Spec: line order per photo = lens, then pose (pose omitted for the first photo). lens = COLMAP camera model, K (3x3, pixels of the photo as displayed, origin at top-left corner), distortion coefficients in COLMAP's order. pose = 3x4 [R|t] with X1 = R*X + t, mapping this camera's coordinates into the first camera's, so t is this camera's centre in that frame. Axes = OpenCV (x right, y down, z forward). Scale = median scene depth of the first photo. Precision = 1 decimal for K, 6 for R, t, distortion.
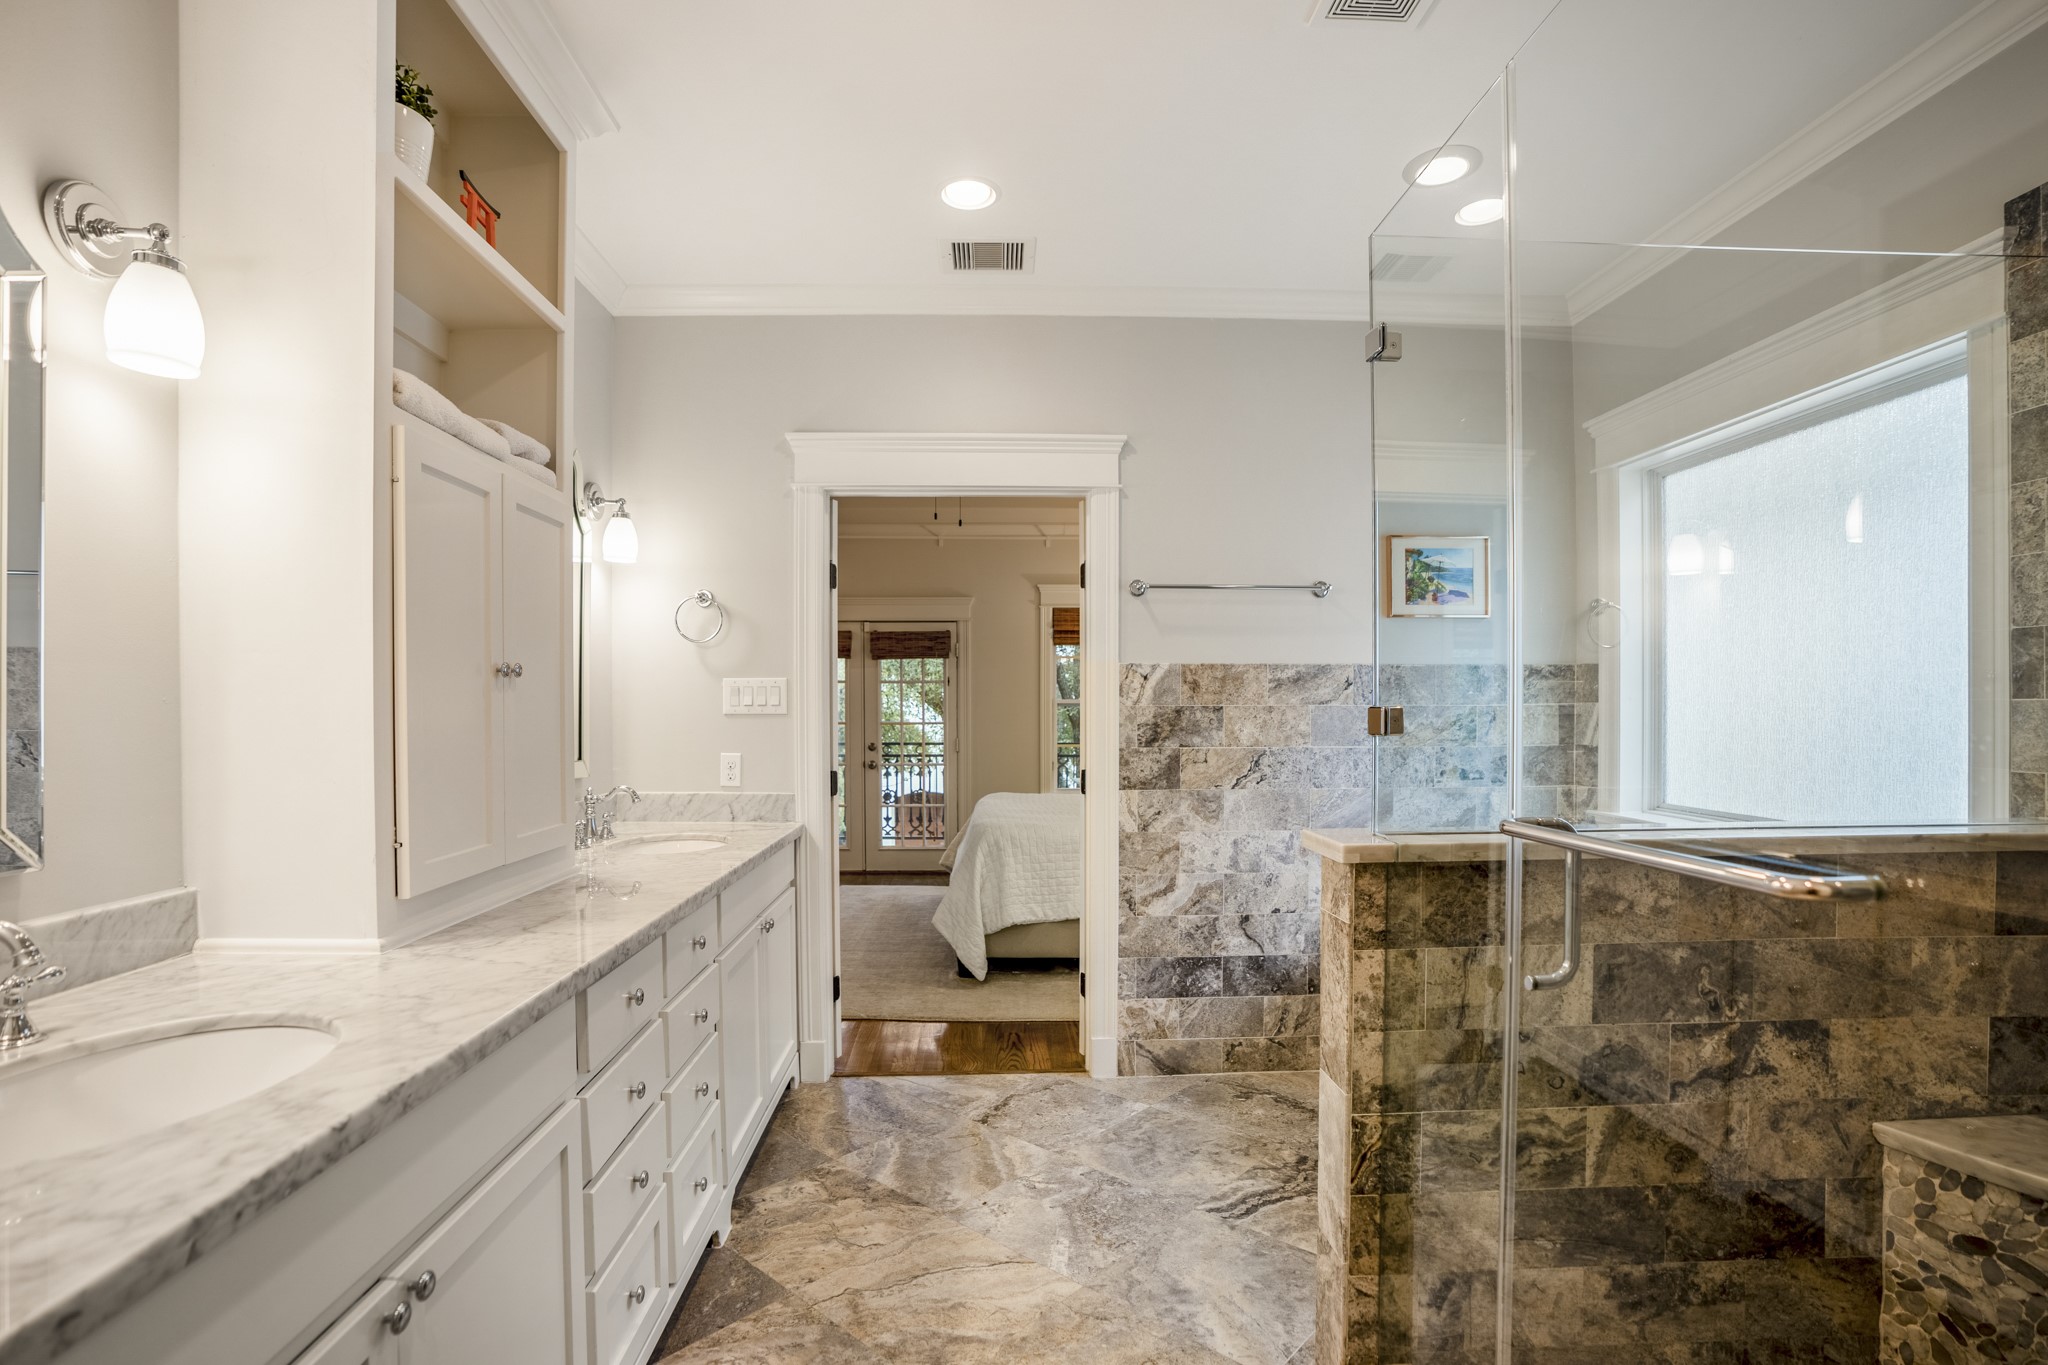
lens RADIAL K [[967.4, 0, 1019.0], [0, 967.4, 679.2], [0, 0, 1]] dist [-0.070778, 0.027052]
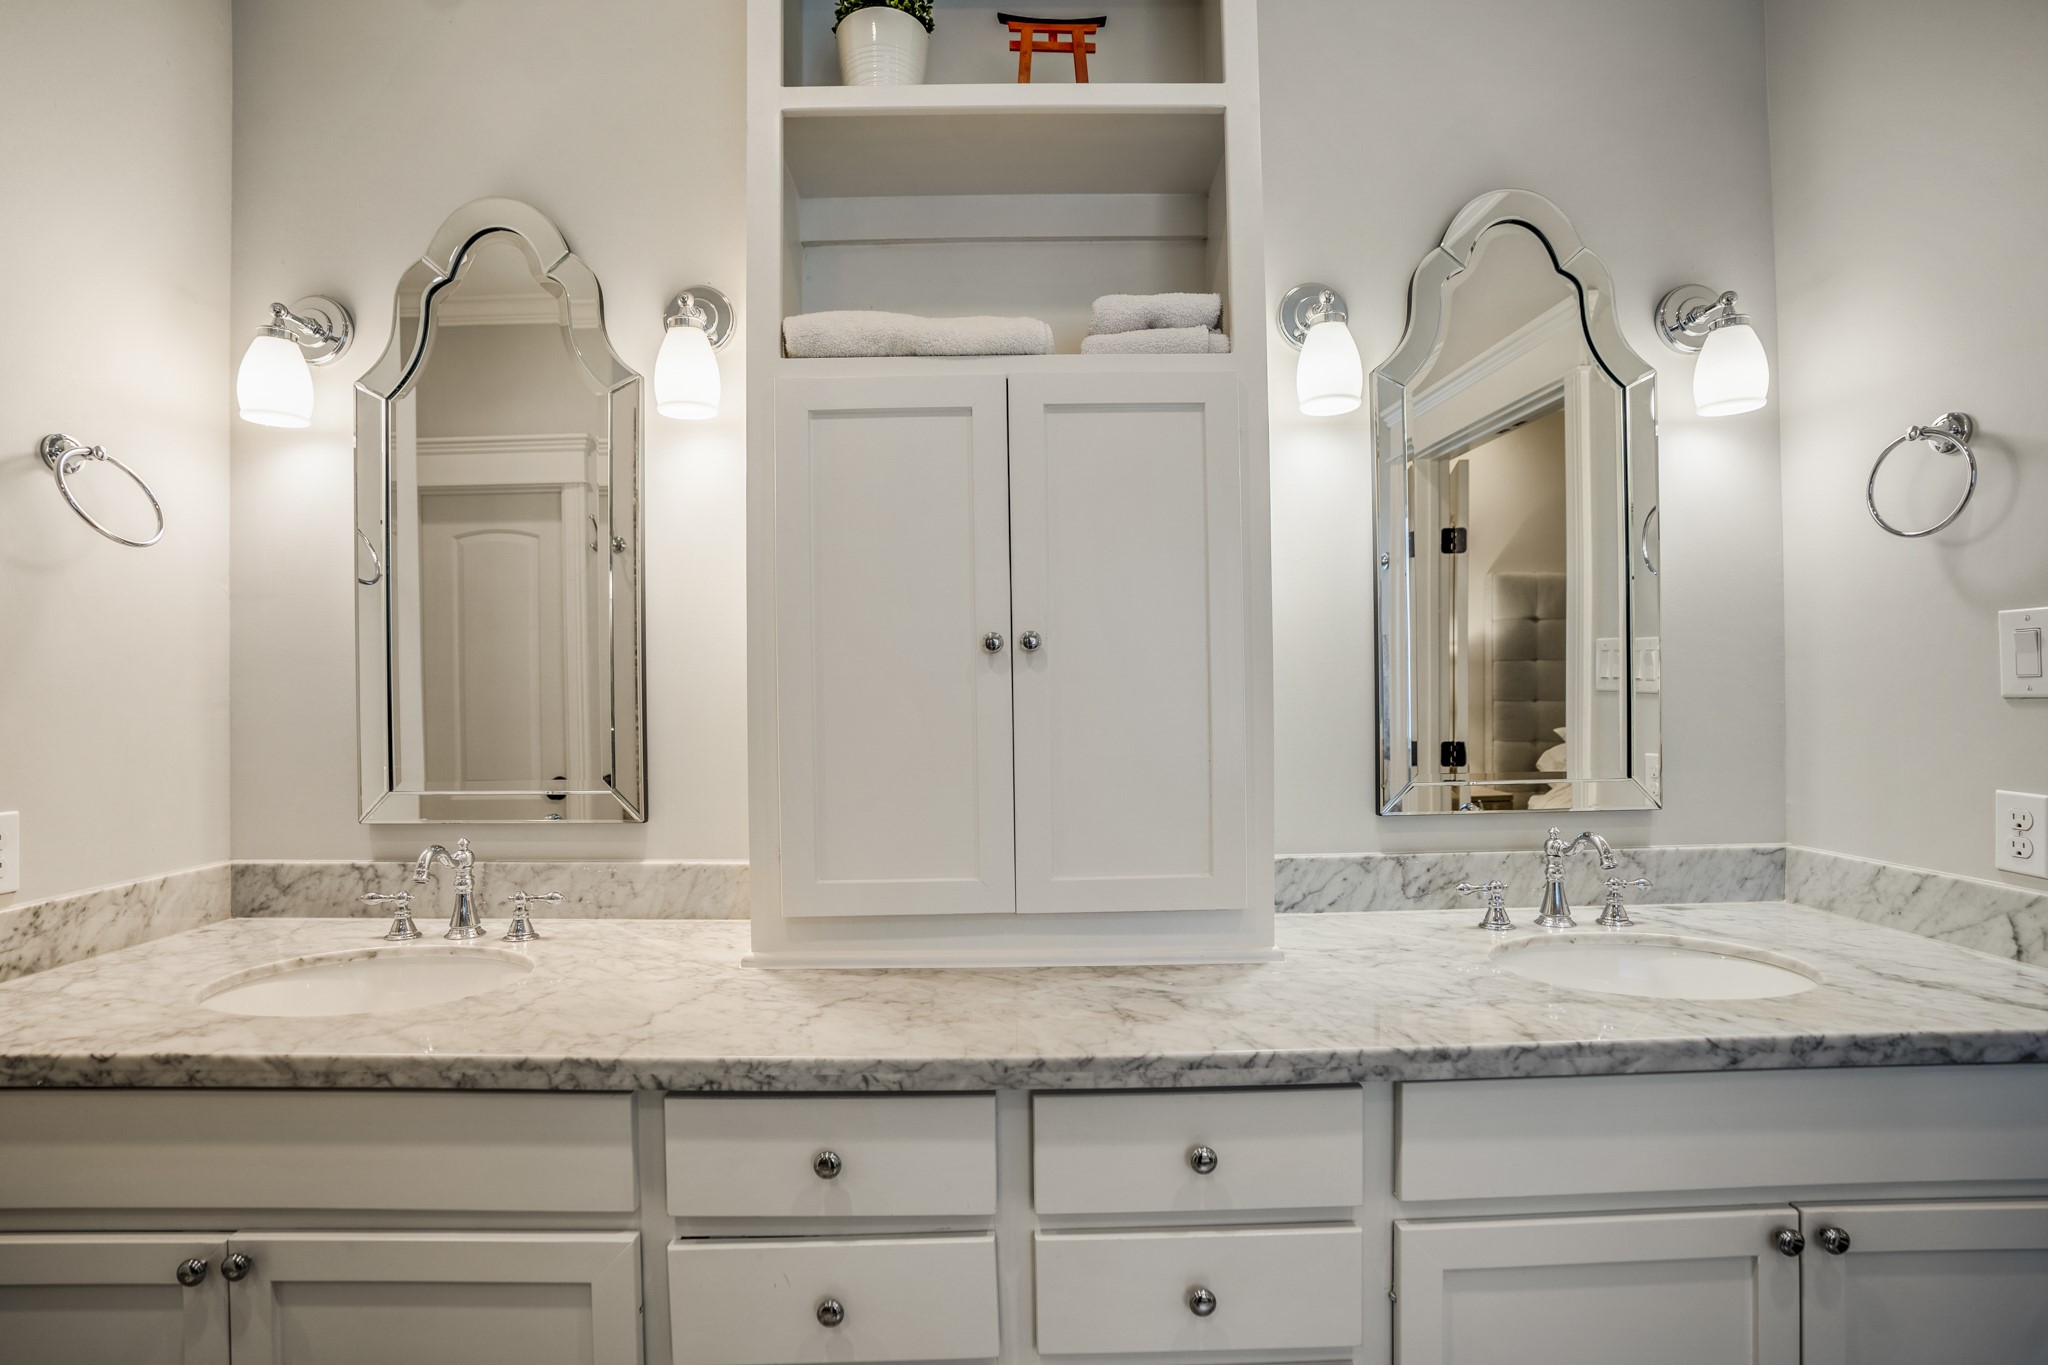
lens RADIAL K [[967.4, 0, 1019.0], [0, 967.4, 679.2], [0, 0, 1]] dist [-0.070778, 0.027052]
pose [[-0.037135, -0.019152, -0.999127, 0.275658], [0.042048, 0.998901, -0.020711, 0.049661], [0.998425, -0.042780, -0.036289, 1.502864]]
